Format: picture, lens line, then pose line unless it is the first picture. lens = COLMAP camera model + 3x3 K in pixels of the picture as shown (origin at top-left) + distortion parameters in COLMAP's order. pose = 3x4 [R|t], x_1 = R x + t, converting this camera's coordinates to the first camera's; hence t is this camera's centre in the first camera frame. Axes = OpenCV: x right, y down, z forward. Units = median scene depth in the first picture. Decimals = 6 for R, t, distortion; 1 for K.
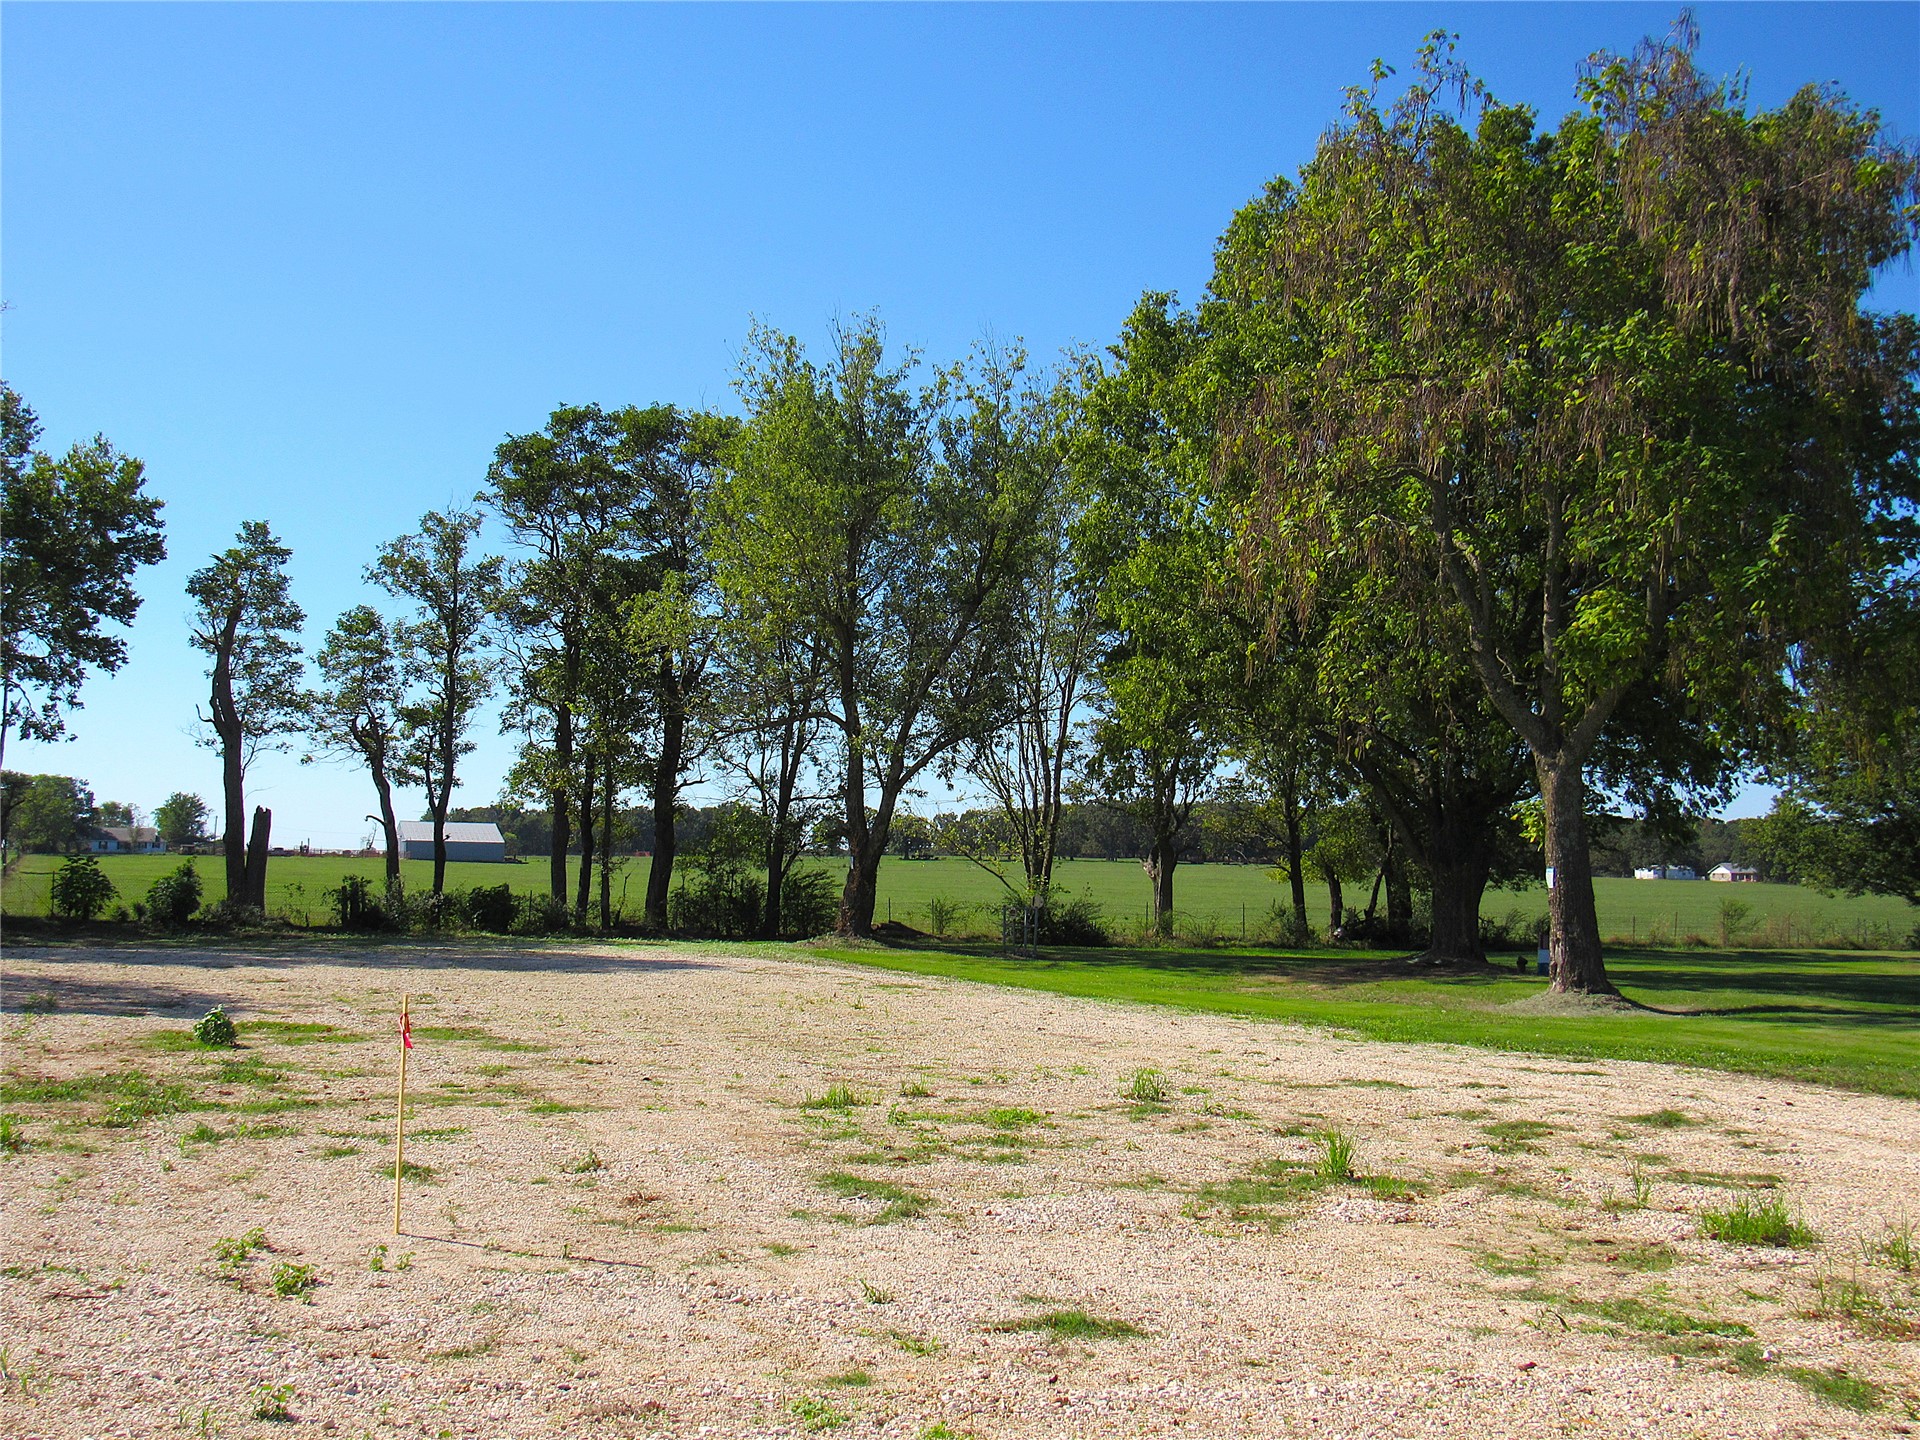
lens RADIAL K [[1989.2, 0, 979.2], [0, 1989.2, 770.0], [0, 0, 1]] dist [-0.043148, 0.000000]
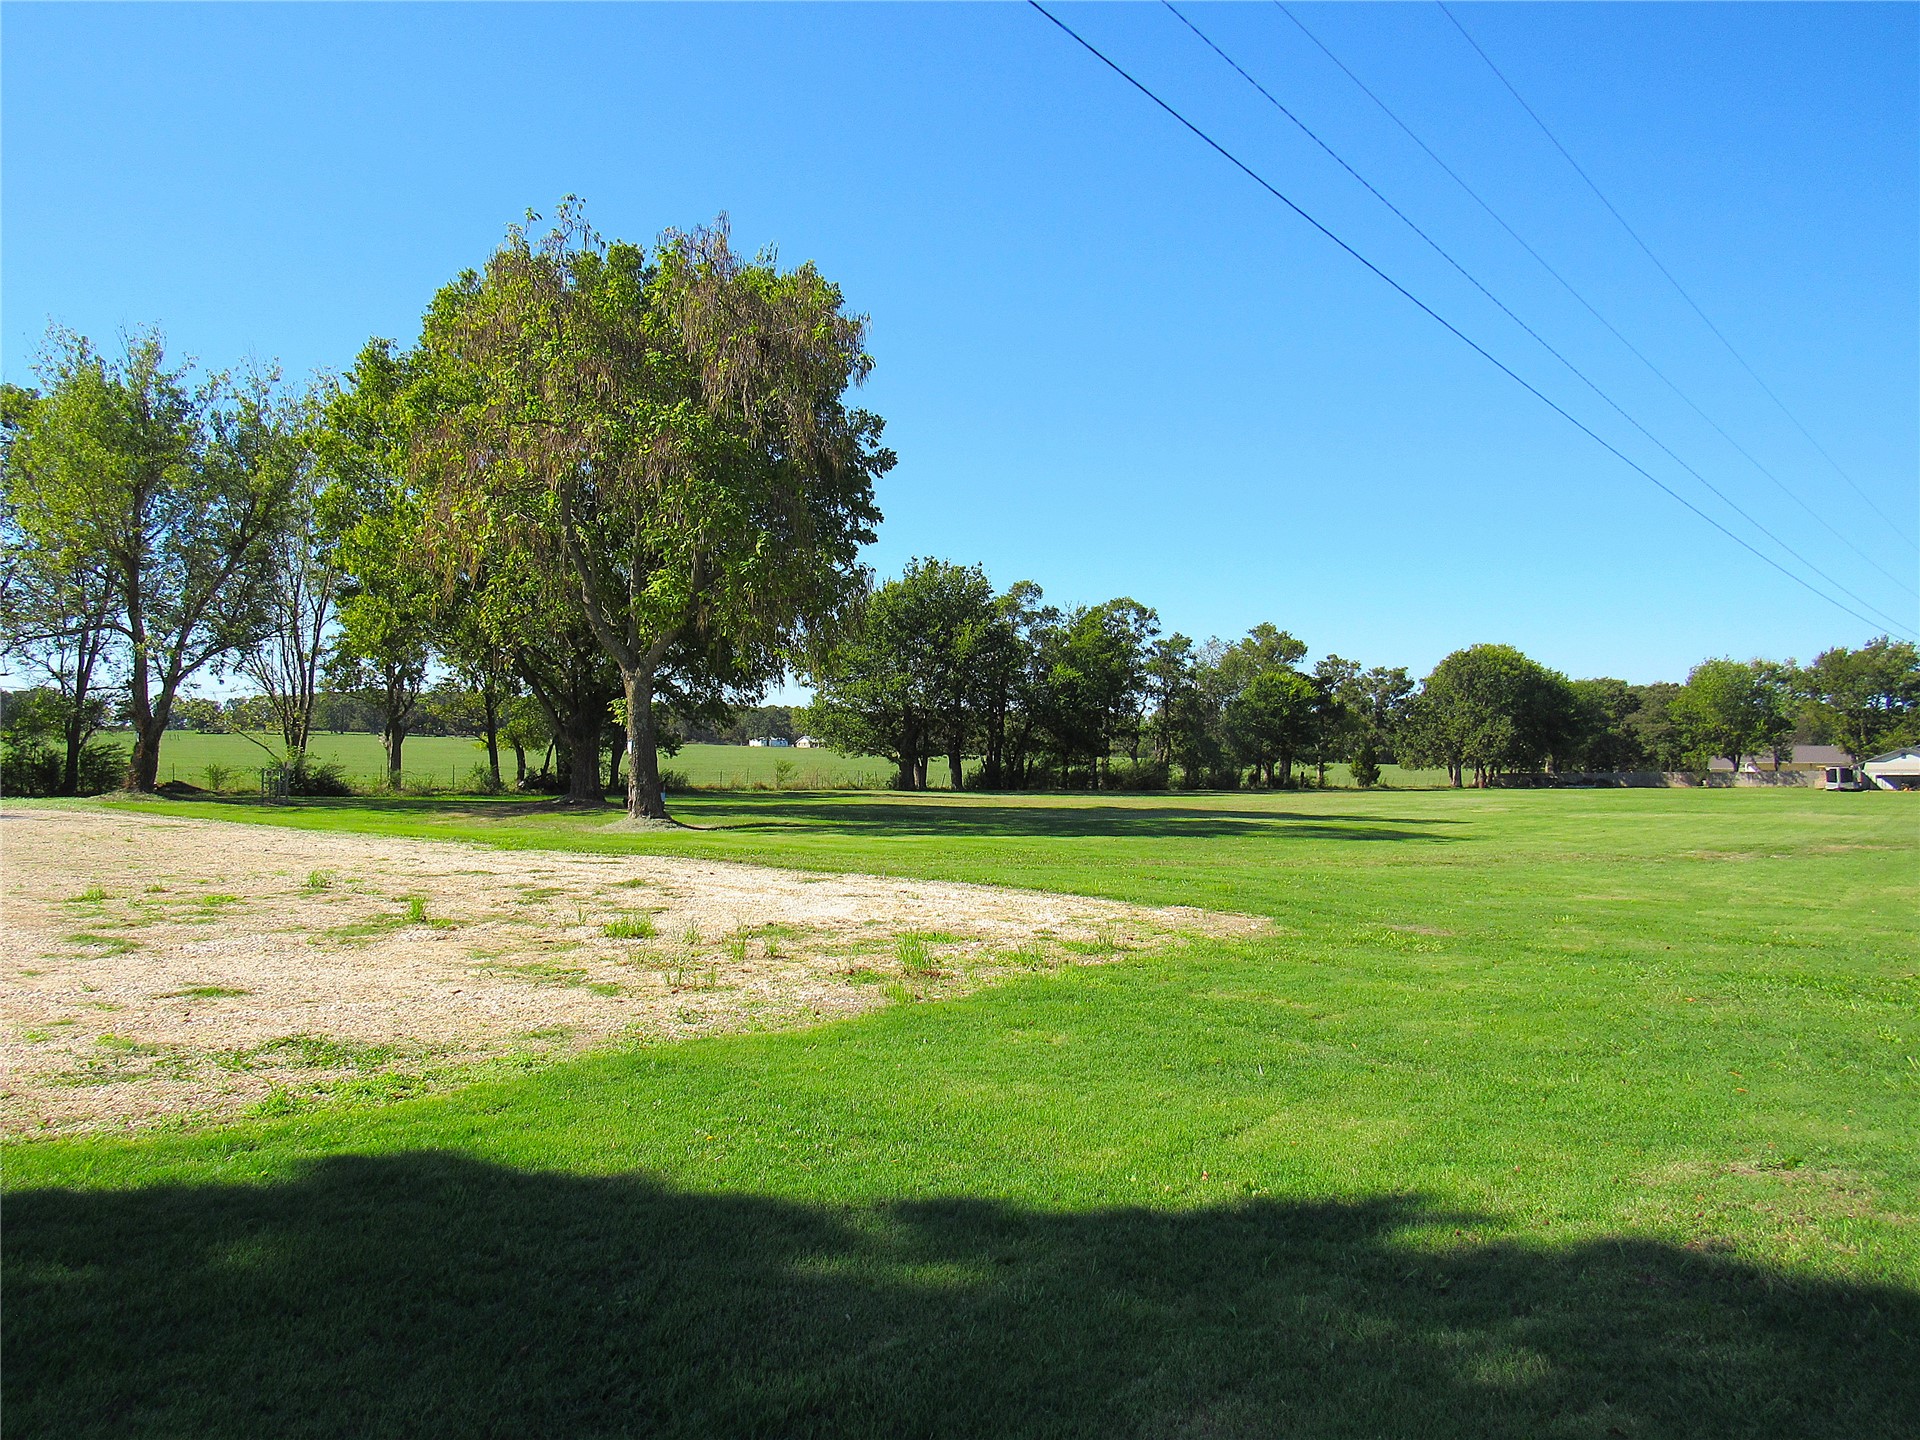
lens RADIAL K [[1369.2, 0, 960.5], [0, 1369.2, 740.1], [0, 0, 1]] dist [-0.029627, 0.005365]
pose [[0.890585, -0.002155, 0.454811, 0.014838], [-0.020643, 0.998767, 0.045154, -0.004472], [-0.454348, -0.049602, 0.889442, -0.068145]]
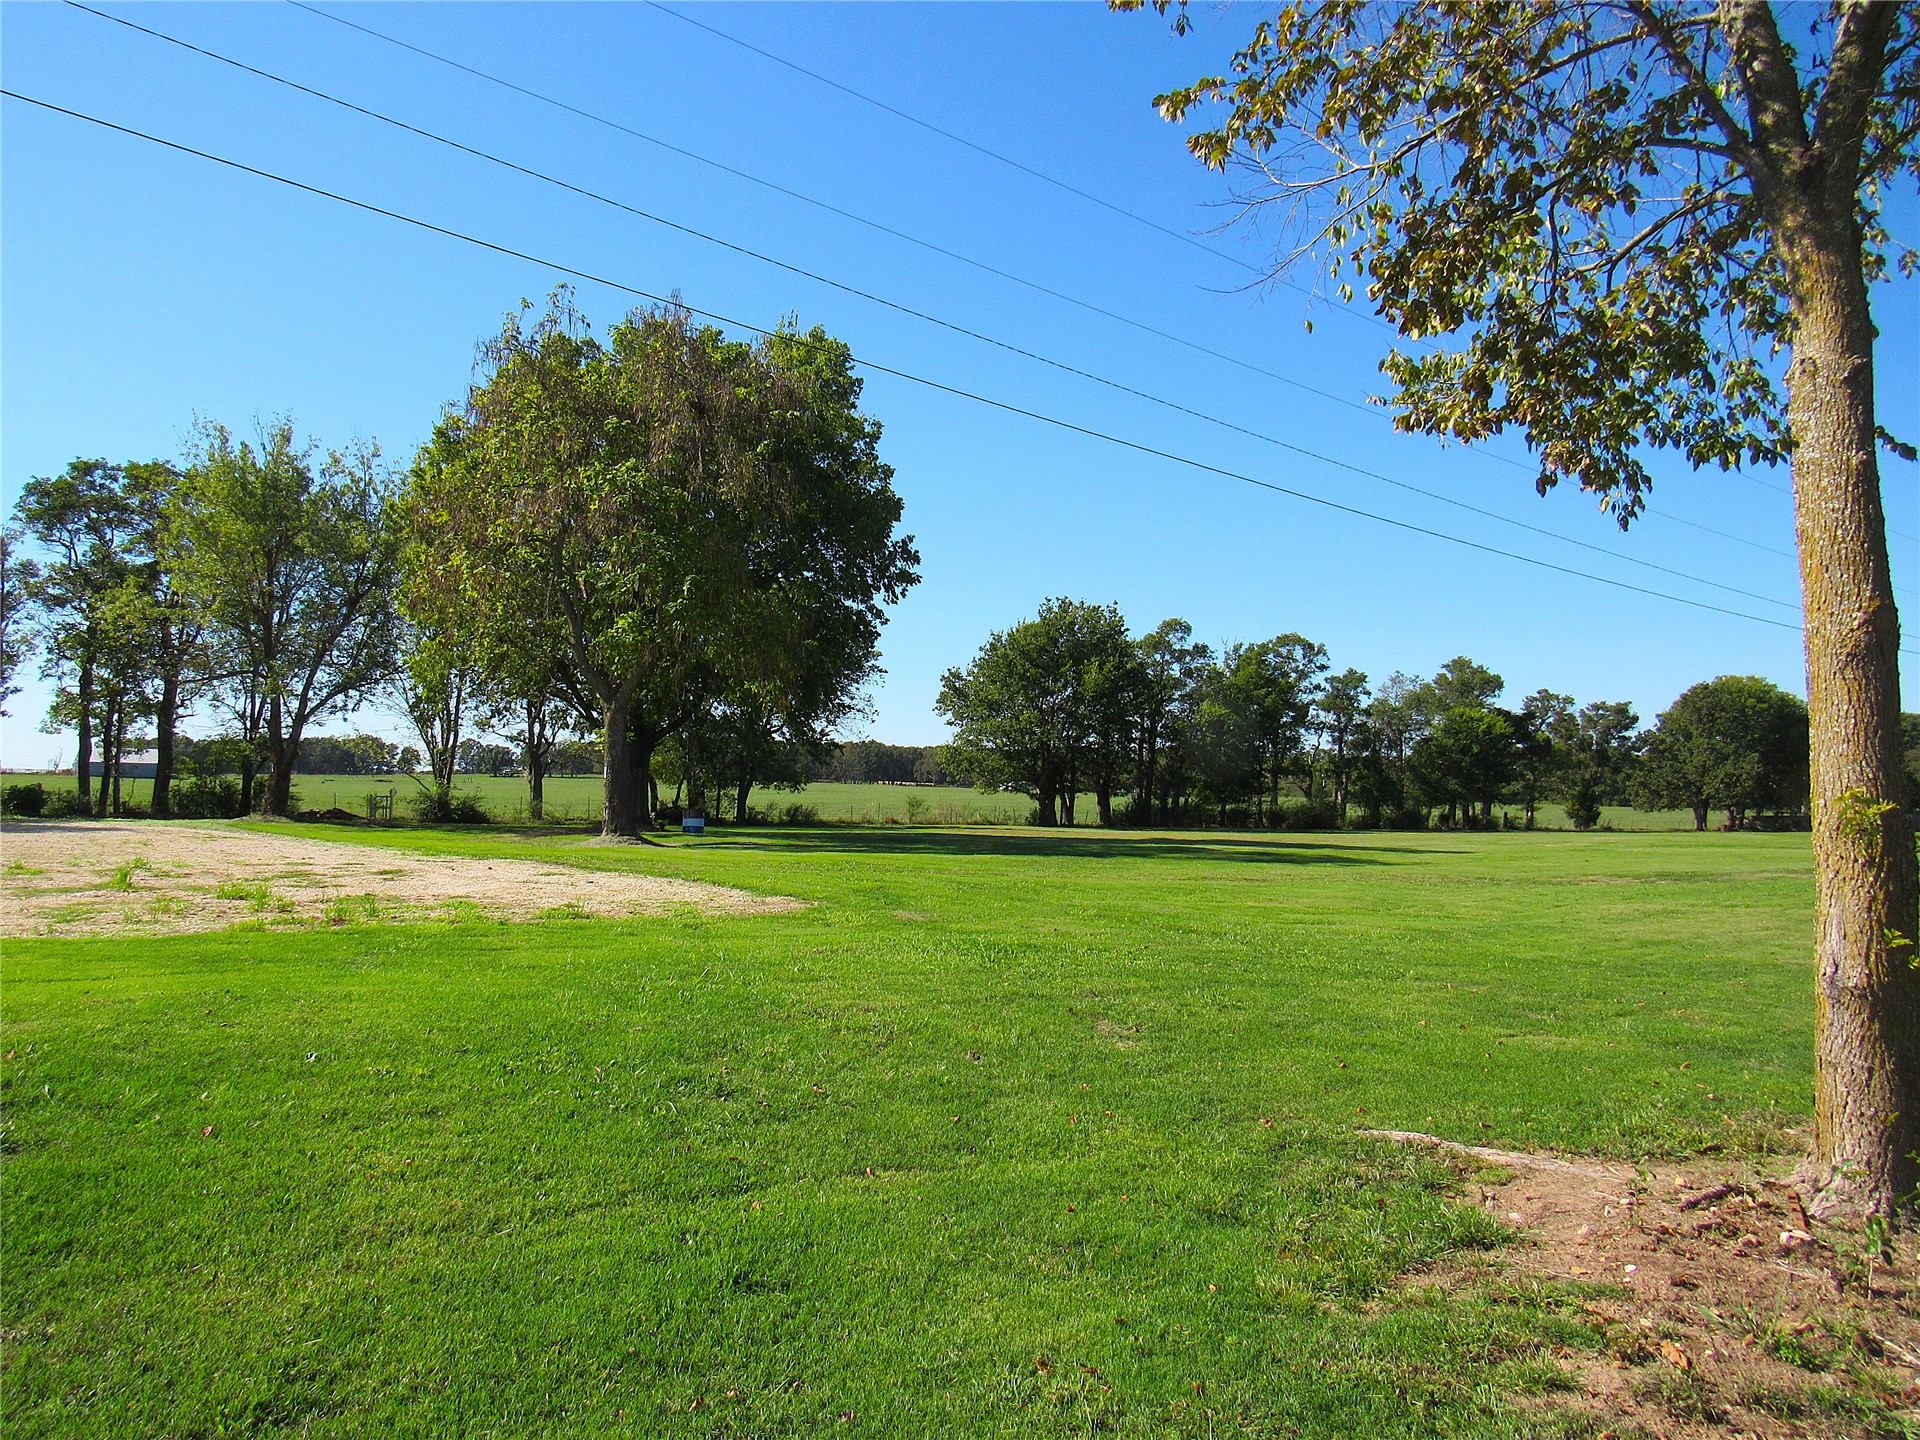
lens RADIAL K [[1369.2, 0, 964.9], [0, 1369.2, 733.7], [0, 0, 1]] dist [-0.029627, 0.005365]
pose [[0.960343, 0.008093, 0.278705, 0.166557], [-0.011815, 0.999862, 0.011674, 0.001155], [-0.278572, -0.014504, 0.960306, -0.172400]]
